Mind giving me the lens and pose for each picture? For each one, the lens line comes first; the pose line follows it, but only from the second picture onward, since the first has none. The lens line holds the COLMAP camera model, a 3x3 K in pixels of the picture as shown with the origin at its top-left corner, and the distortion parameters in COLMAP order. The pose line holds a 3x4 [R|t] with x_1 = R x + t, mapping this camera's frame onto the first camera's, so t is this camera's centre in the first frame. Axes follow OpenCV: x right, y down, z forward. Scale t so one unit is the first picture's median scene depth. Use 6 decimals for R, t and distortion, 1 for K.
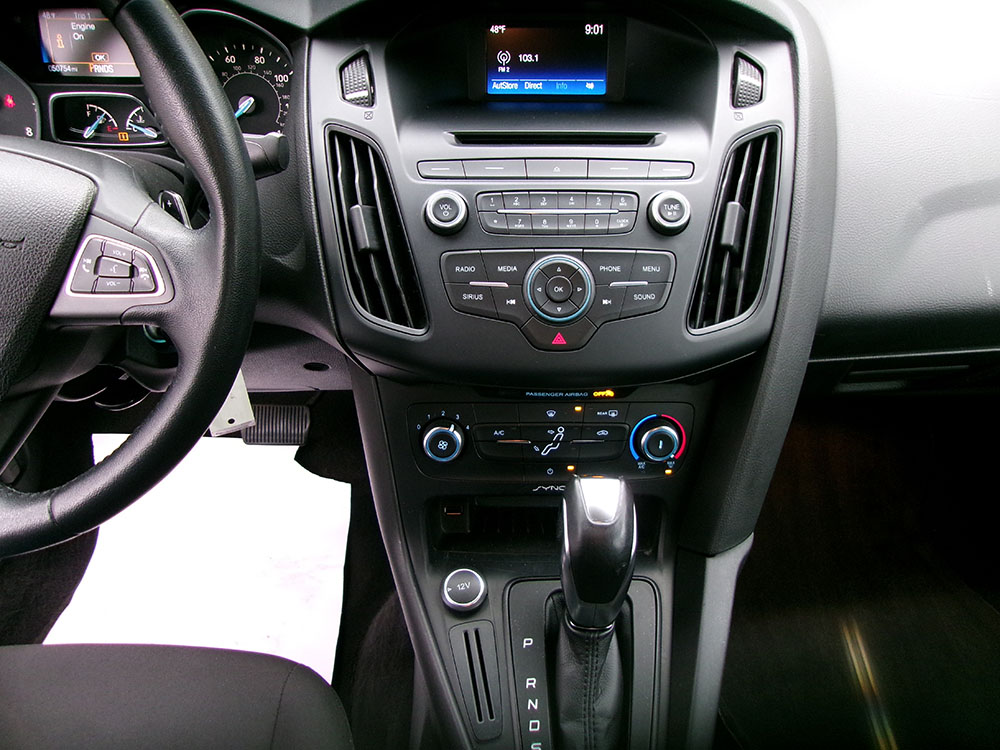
lens RADIAL K [[774.7, 0, 500.5], [0, 774.7, 351.9], [0, 0, 1]] dist [-0.014620, 0.033410]
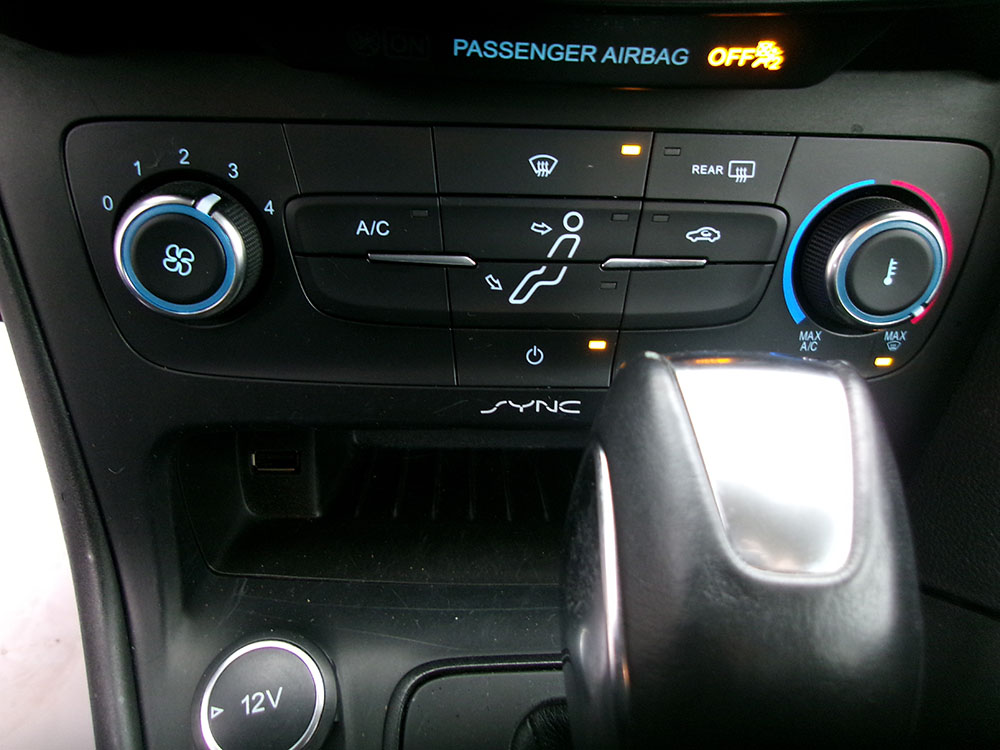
lens RADIAL K [[774.7, 0, 499.6], [0, 774.7, 376.8], [0, 0, 1]] dist [-0.014620, 0.033410]
pose [[0.999263, 0.012042, 0.036436, 0.038028], [-0.016927, 0.990443, 0.136881, 0.120102], [-0.034439, -0.137397, 0.989917, 0.685000]]
